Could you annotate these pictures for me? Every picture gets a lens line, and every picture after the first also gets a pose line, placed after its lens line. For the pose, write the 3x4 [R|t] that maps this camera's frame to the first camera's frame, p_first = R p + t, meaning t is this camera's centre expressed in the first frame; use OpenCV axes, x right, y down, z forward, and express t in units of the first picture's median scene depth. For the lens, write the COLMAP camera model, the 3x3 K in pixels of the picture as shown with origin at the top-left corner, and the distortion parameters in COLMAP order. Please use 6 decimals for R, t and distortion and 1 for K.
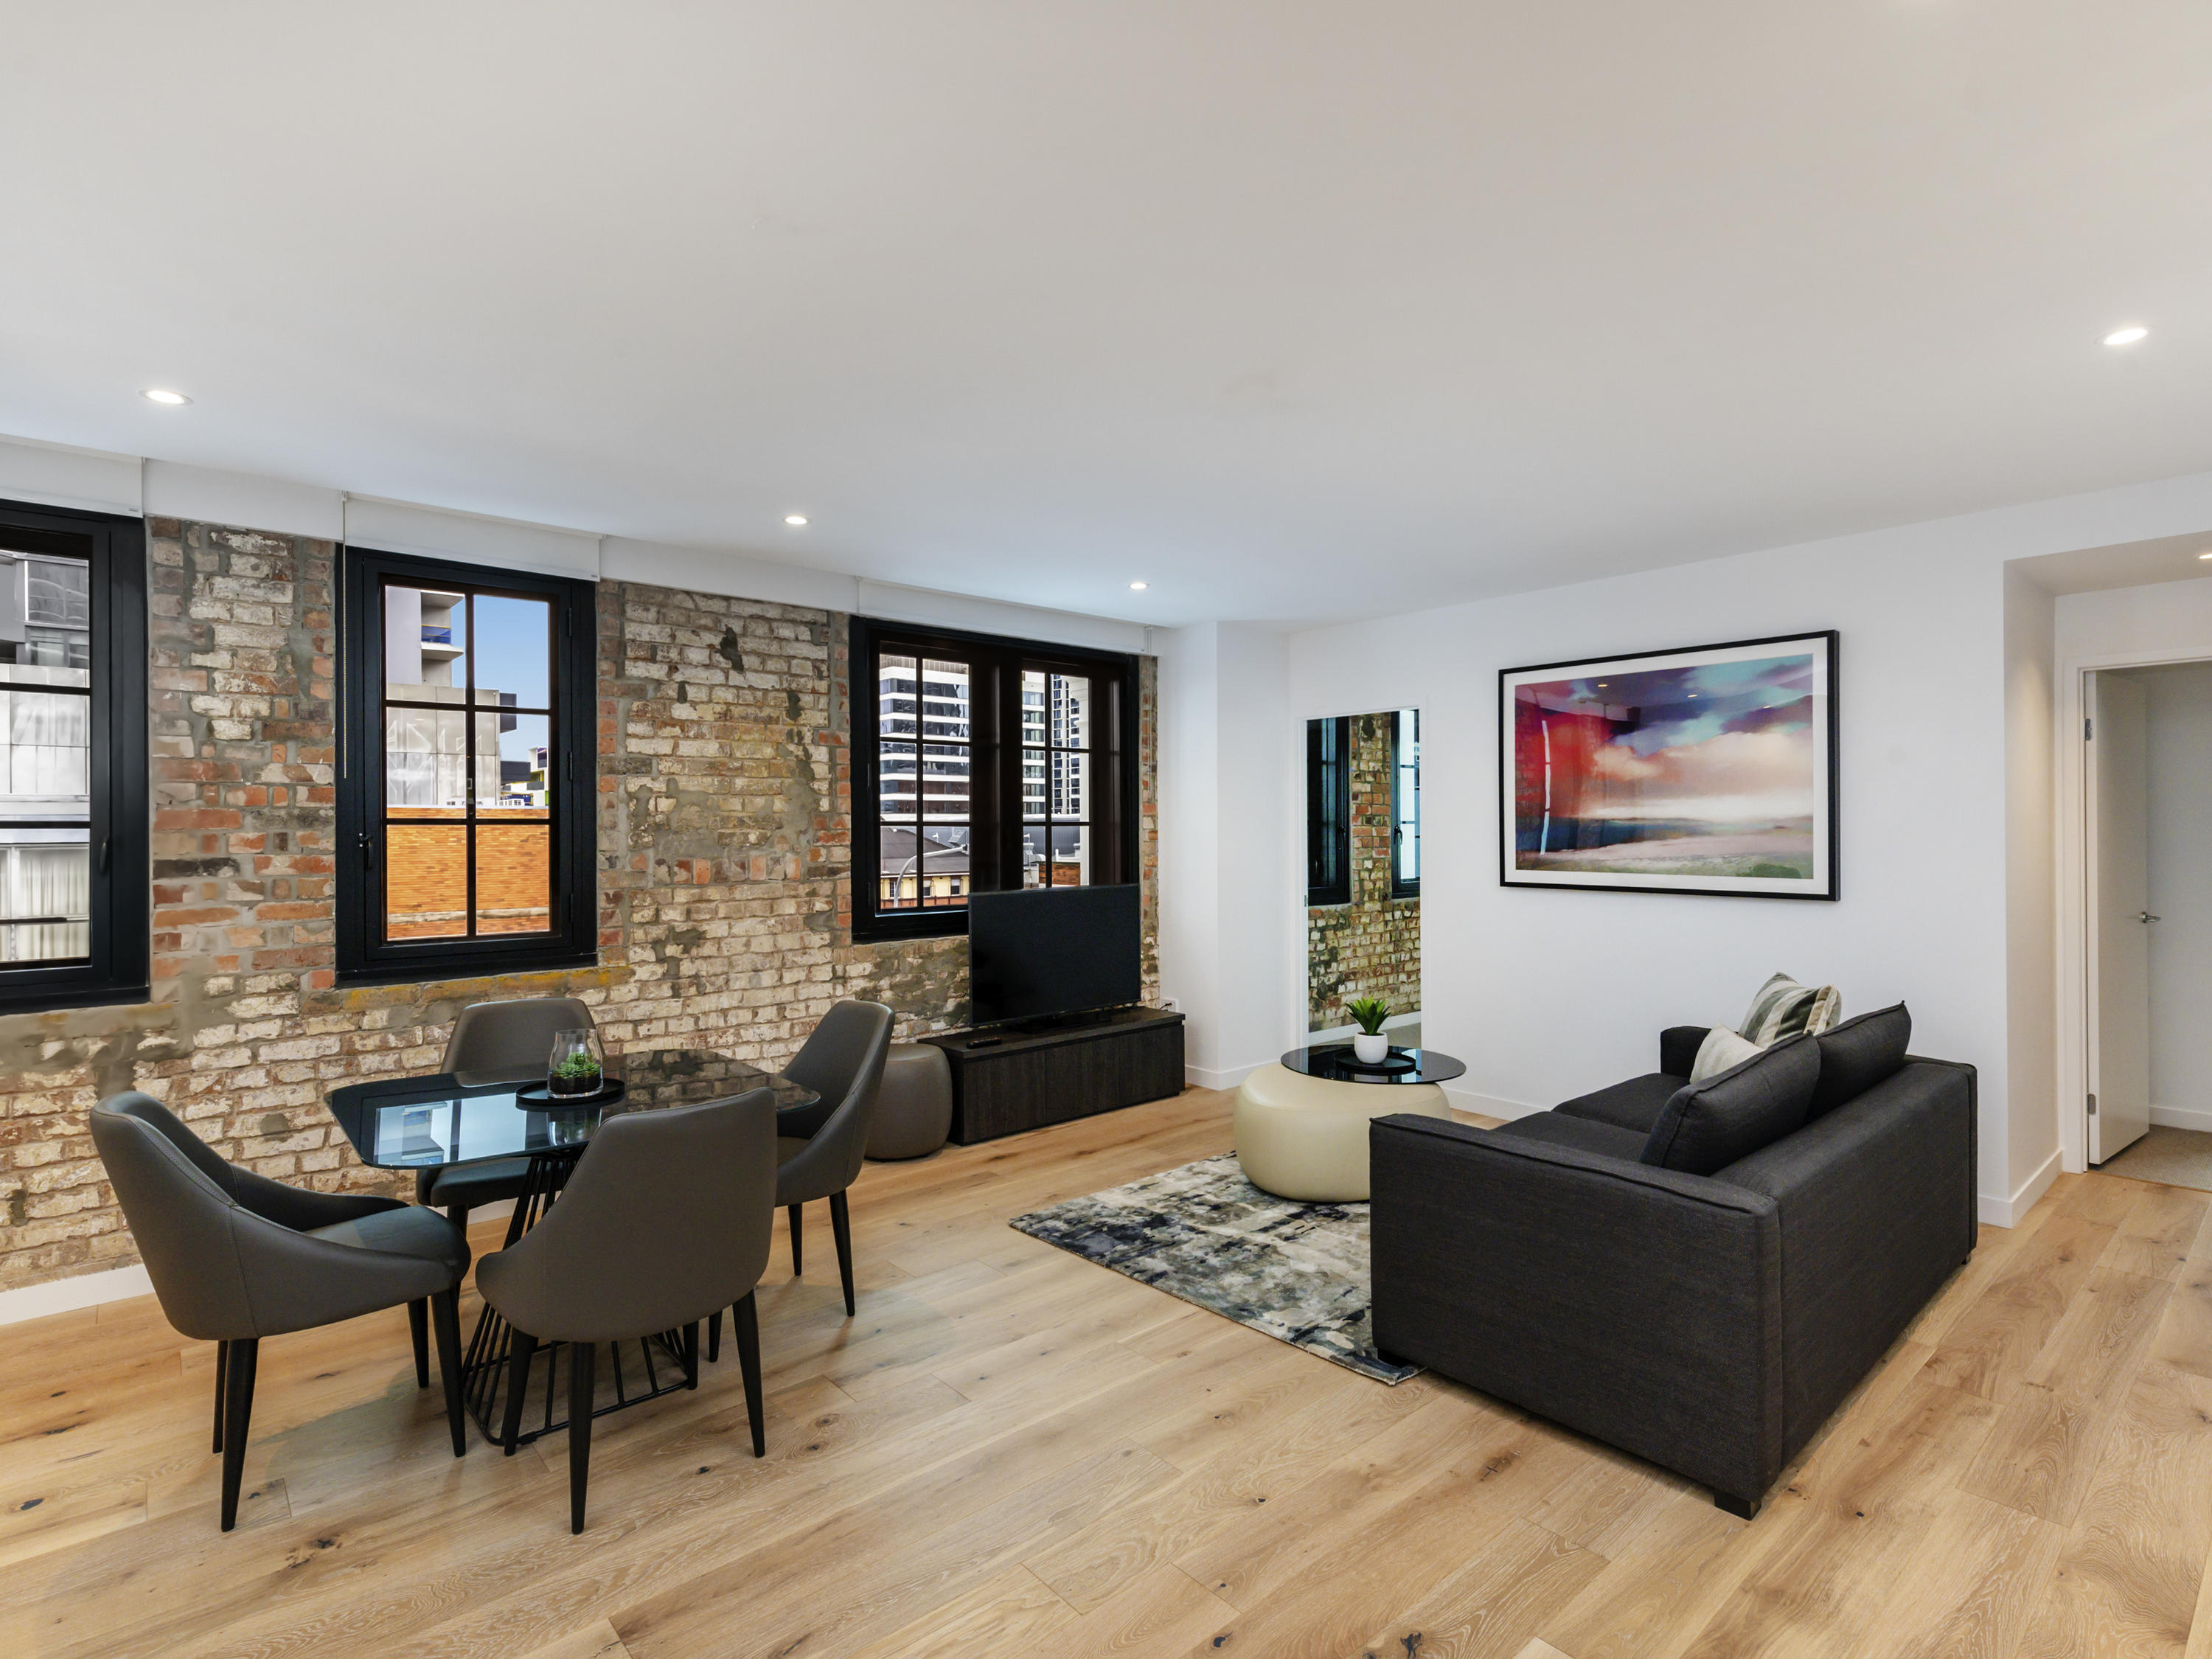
lens RADIAL K [[1082.8, 0, 1106.0], [0, 1082.8, 829.5], [0, 0, 1]] dist [-0.000198, 0.000084]
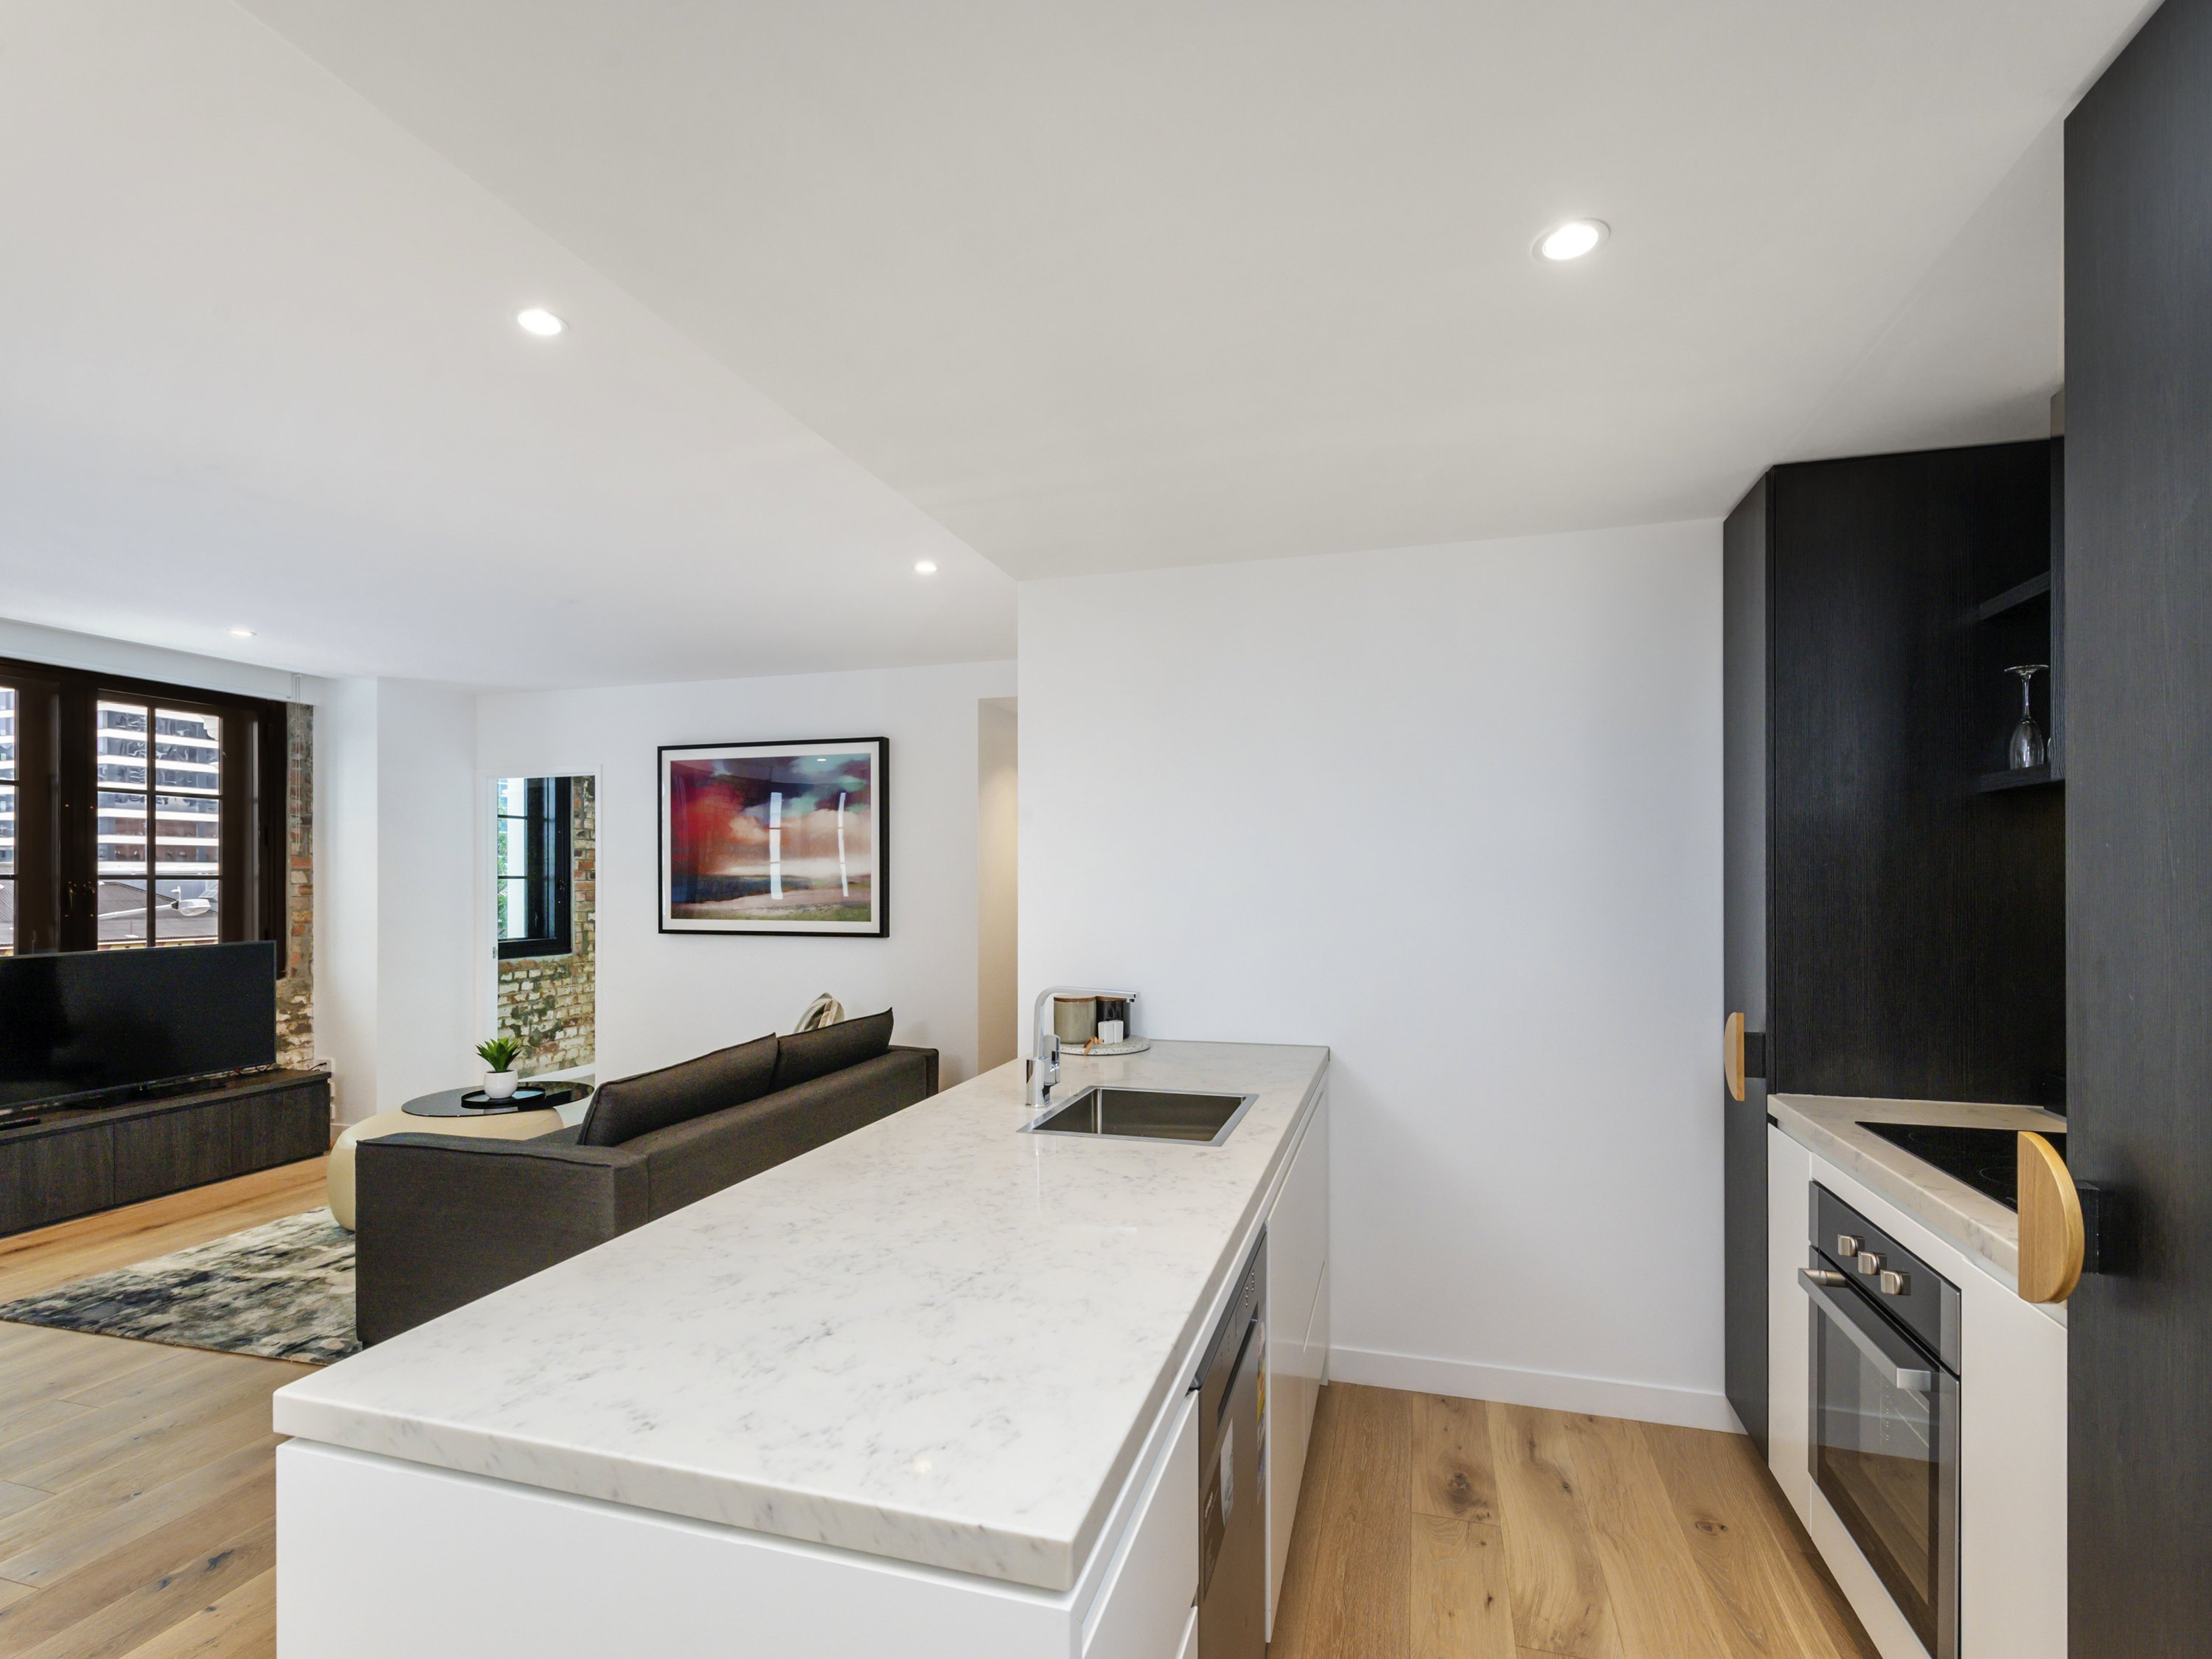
lens RADIAL K [[1027.9, 0, 1115.9], [0, 1027.9, 872.5], [0, 0, 1]] dist [-0.001765, -0.001162]
pose [[0.840401, 0.006686, 0.541924, 0.200608], [-0.001487, 0.999949, -0.010030, -0.002624], [-0.541963, 0.007623, 0.840368, -0.206443]]
